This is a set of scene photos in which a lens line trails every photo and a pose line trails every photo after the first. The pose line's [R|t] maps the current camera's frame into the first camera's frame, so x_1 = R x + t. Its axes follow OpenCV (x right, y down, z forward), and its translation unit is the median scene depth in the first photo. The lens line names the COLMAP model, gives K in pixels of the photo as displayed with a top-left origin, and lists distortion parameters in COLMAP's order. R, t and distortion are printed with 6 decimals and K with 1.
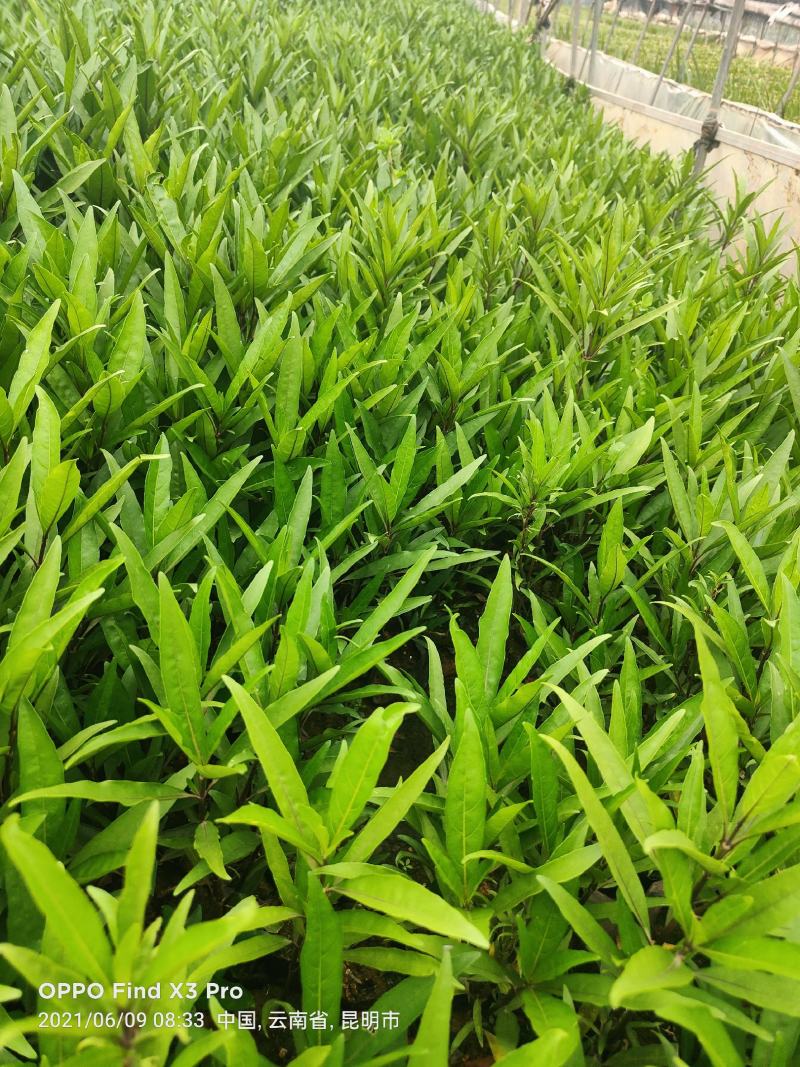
lens RADIAL K [[687.2, 0, 402.2], [0, 687.2, 511.2], [0, 0, 1]] dist [0.005569, 0.002183]
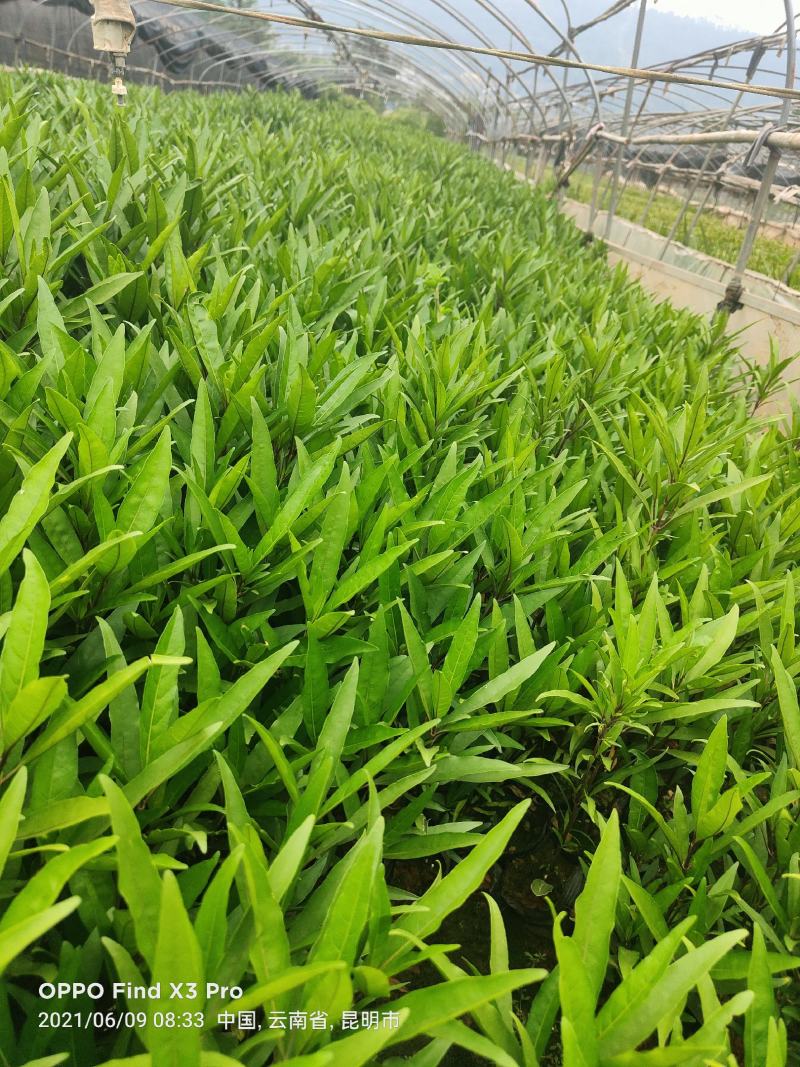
lens RADIAL K [[690.7, 0, 405.5], [0, 690.7, 535.4], [0, 0, 1]] dist [-0.000930, 0.012398]
pose [[0.996588, 0.080871, 0.016487, -0.058119], [-0.078036, 0.988327, -0.130841, -0.060531], [-0.026876, 0.129108, 0.991266, 0.105264]]
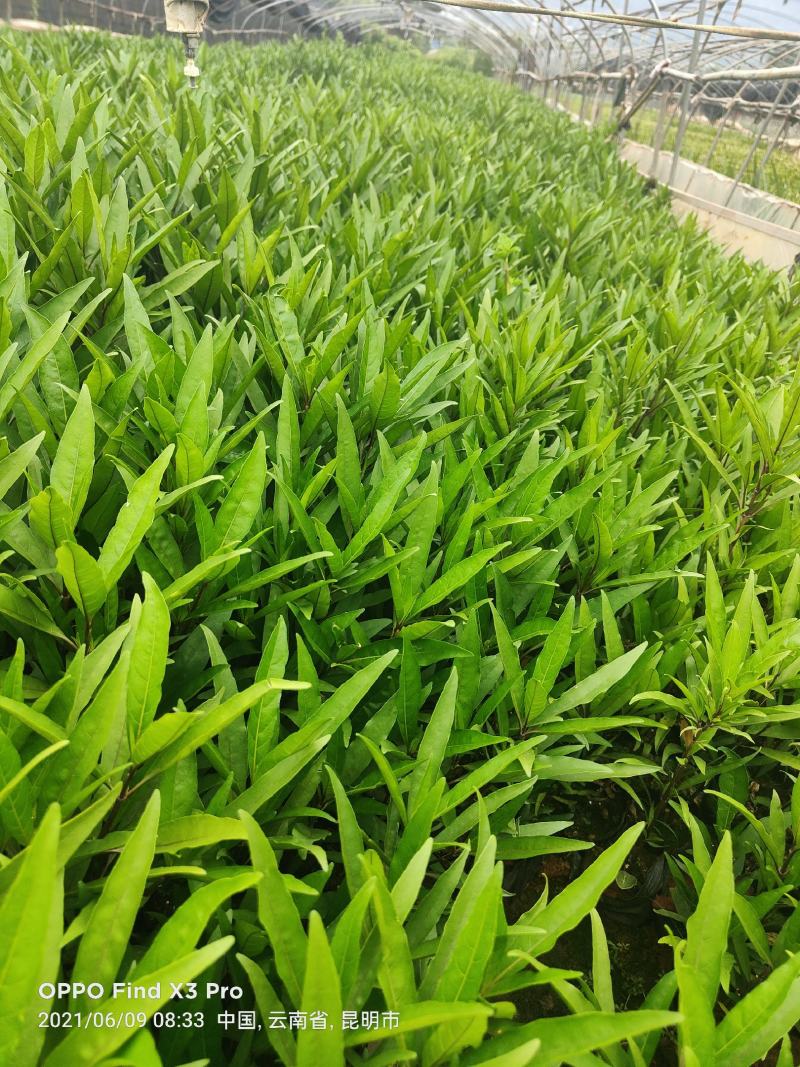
lens RADIAL K [[690.7, 0, 405.5], [0, 690.7, 535.4], [0, 0, 1]] dist [-0.000930, 0.012398]
pose [[0.995807, 0.078180, -0.047497, -0.094336], [-0.081252, 0.994465, -0.066608, -0.091109], [0.042027, 0.070188, 0.996648, 0.106692]]
